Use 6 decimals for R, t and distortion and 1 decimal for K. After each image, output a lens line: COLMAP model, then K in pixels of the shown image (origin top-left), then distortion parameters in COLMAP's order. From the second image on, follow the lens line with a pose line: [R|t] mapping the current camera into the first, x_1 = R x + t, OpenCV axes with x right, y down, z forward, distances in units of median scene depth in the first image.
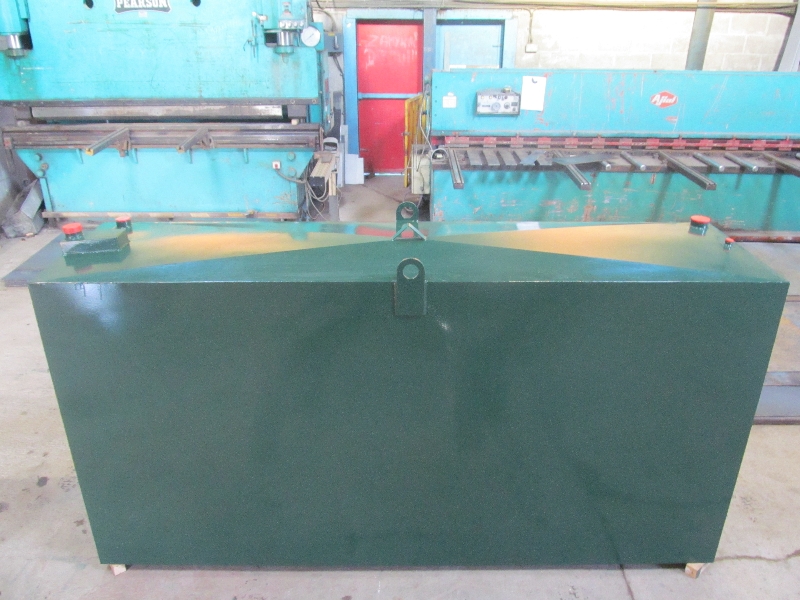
lens RADIAL K [[665.4, 0, 400.0], [0, 665.4, 300.0], [0, 0, 1]] dist [-0.061445, 0.027595]
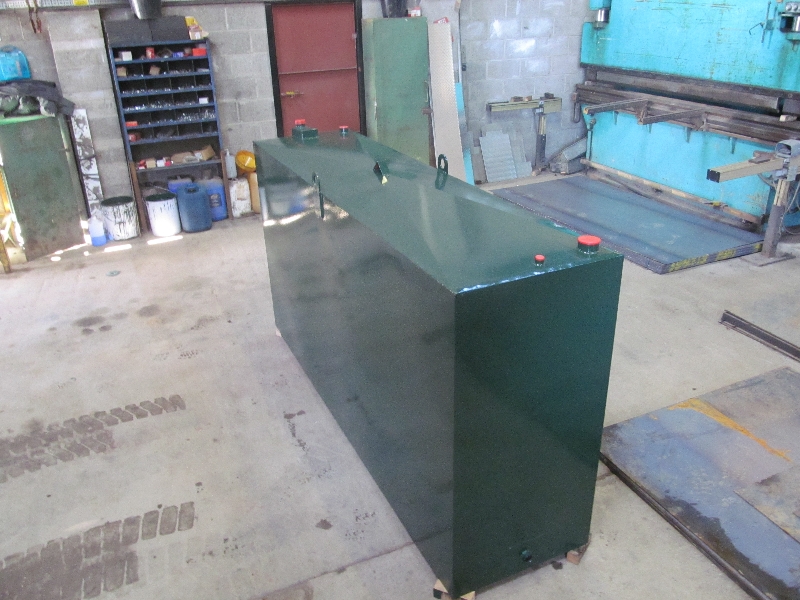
lens RADIAL K [[664.2, 0, 403.8], [0, 664.2, 301.0], [0, 0, 1]] dist [-0.058848, 0.023205]
pose [[0.417628, 0.375494, -0.827400, 0.443235], [-0.352966, 0.906142, 0.233070, -0.068236], [0.837258, 0.194708, 0.510967, 0.167053]]
